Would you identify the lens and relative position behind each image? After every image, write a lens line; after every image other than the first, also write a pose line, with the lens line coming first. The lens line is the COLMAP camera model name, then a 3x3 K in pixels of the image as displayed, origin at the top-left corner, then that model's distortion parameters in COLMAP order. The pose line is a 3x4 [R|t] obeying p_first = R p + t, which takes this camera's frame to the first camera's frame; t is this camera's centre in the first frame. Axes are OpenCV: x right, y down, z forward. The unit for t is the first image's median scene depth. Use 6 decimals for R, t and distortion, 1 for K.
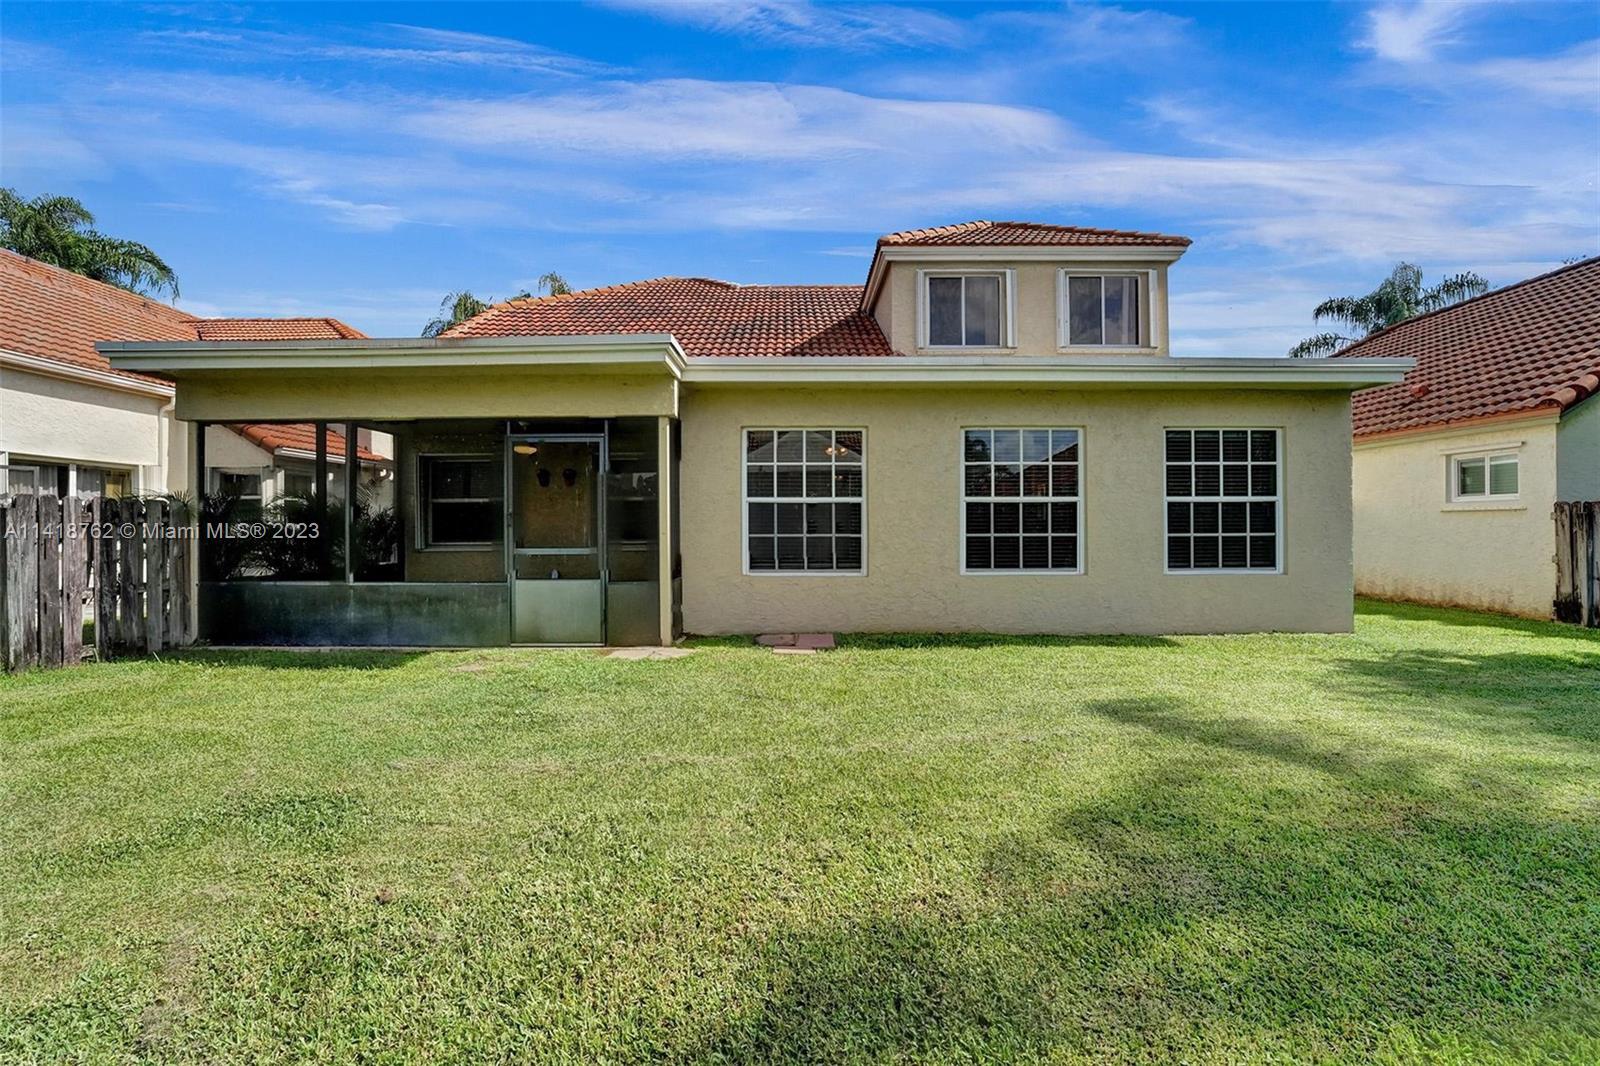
lens RADIAL K [[650.5, 0, 794.0], [0, 650.5, 528.3], [0, 0, 1]] dist [-0.030038, 0.003873]
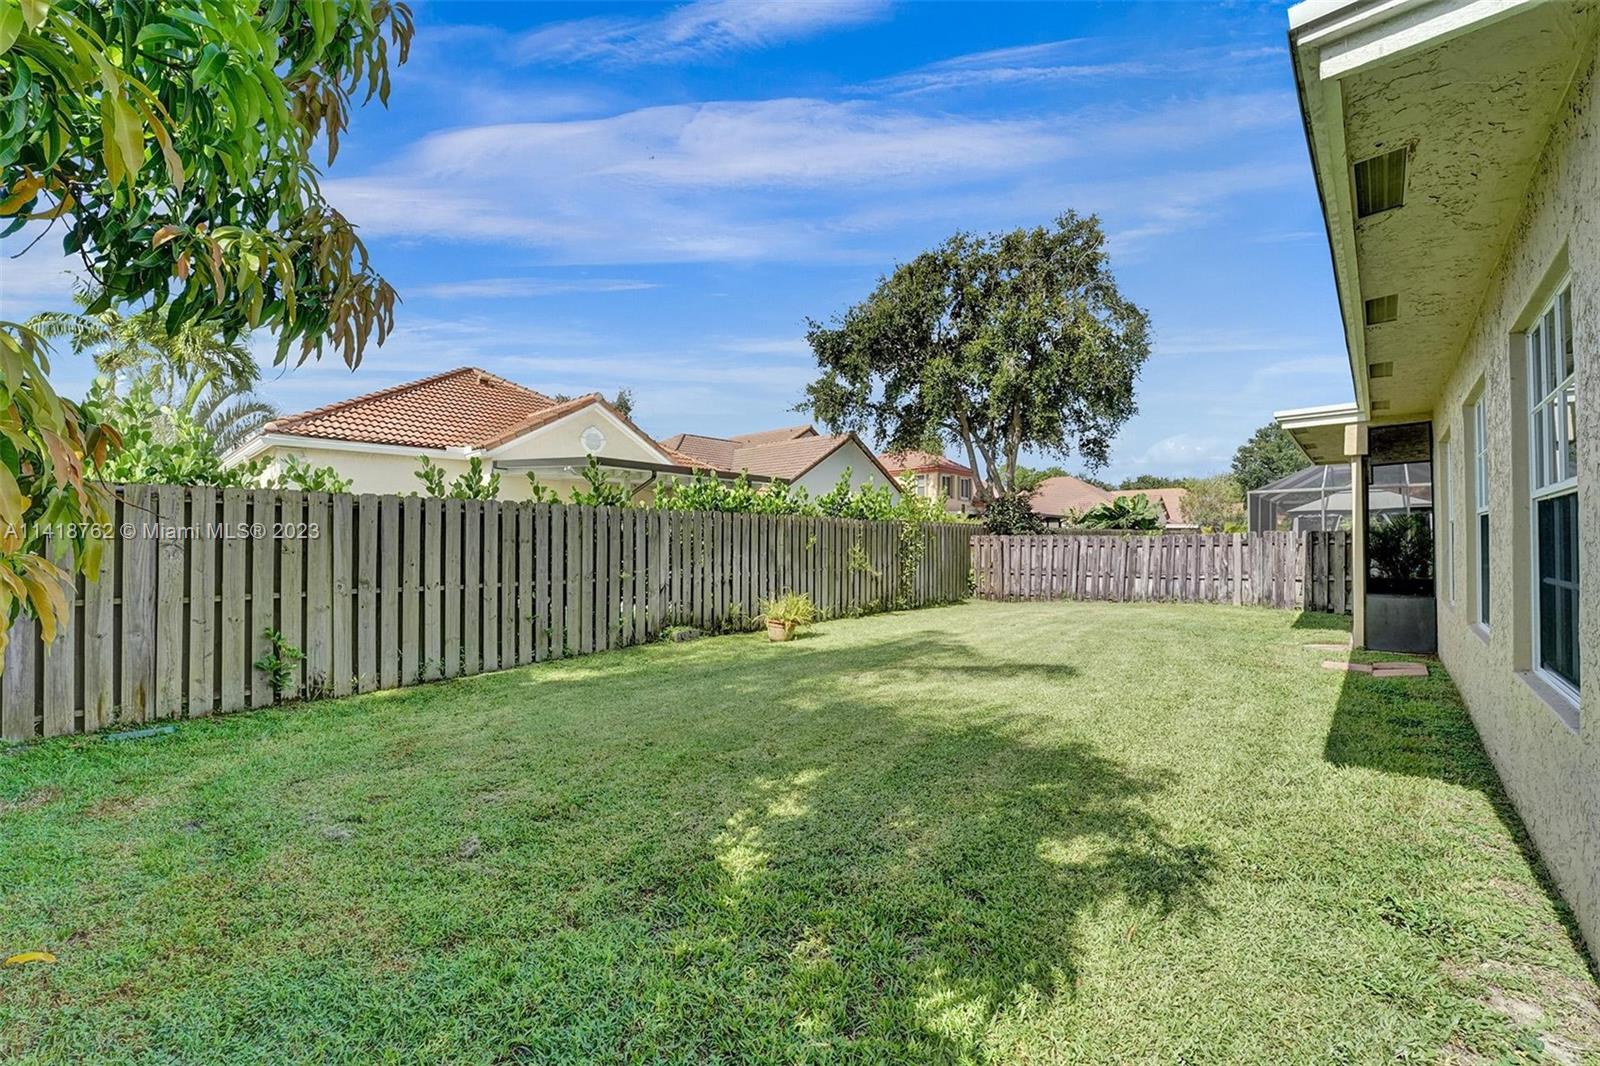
lens RADIAL K [[650.5, 0, 806.2], [0, 650.5, 533.9], [0, 0, 1]] dist [-0.030038, 0.003873]
pose [[-0.662713, -0.005468, -0.748854, 1.209664], [0.002844, 0.999948, -0.009818, -0.018514], [0.748869, -0.008637, -0.662662, 0.910898]]
